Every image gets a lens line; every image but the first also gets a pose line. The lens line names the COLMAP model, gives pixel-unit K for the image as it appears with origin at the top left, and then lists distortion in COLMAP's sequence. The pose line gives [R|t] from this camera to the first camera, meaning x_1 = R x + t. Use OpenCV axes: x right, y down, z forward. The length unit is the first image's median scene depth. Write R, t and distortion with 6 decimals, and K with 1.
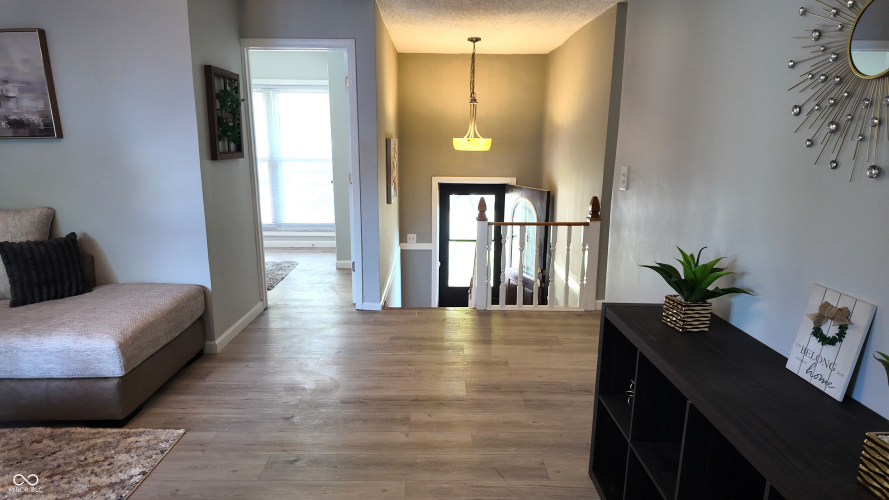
lens RADIAL K [[513.4, 0, 446.7], [0, 513.4, 249.3], [0, 0, 1]] dist [0.052646, -0.060335]
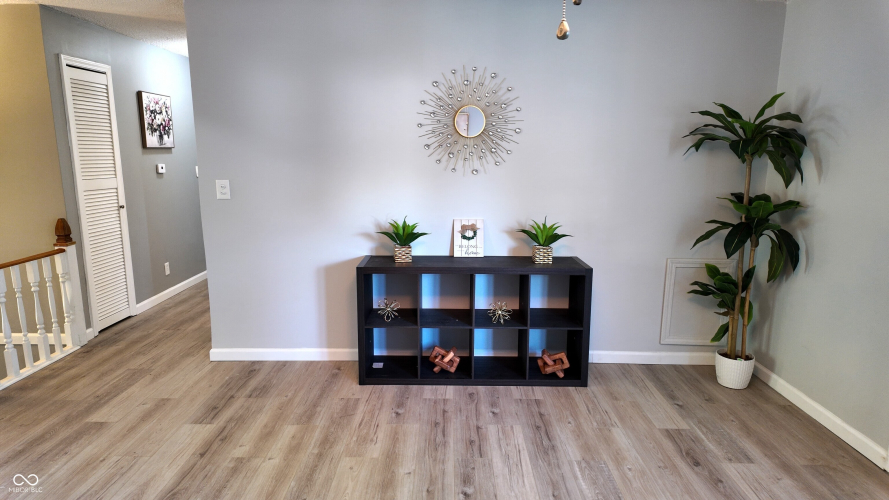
lens RADIAL K [[513.4, 0, 446.7], [0, 513.4, 249.3], [0, 0, 1]] dist [0.052646, -0.060335]
pose [[0.019563, -0.192459, 0.981110, -1.605270], [0.196358, 0.962926, 0.184977, -0.239177], [-0.980337, 0.189030, 0.056629, 0.891713]]
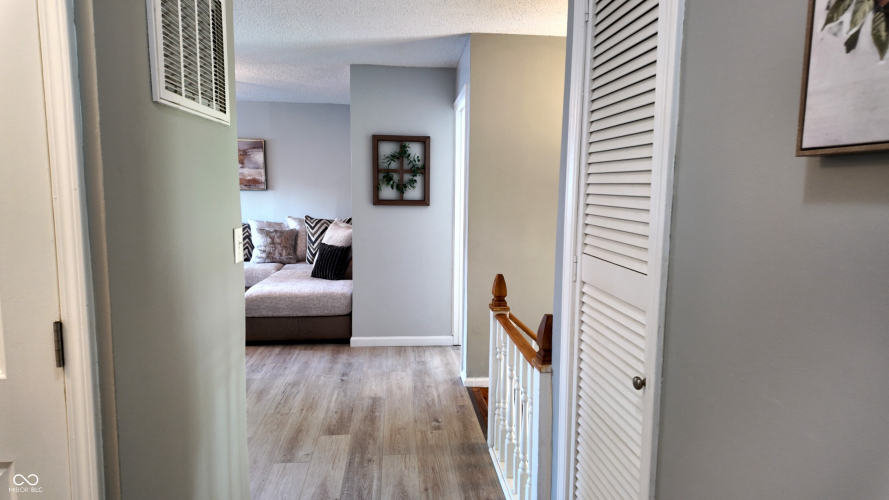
lens RADIAL K [[513.4, 0, 446.7], [0, 513.4, 249.3], [0, 0, 1]] dist [0.052646, -0.060335]
pose [[0.082955, 0.109919, -0.990473, 1.979348], [-0.216194, 0.972213, 0.089785, -0.496983], [0.972820, 0.206686, 0.104414, 2.393412]]
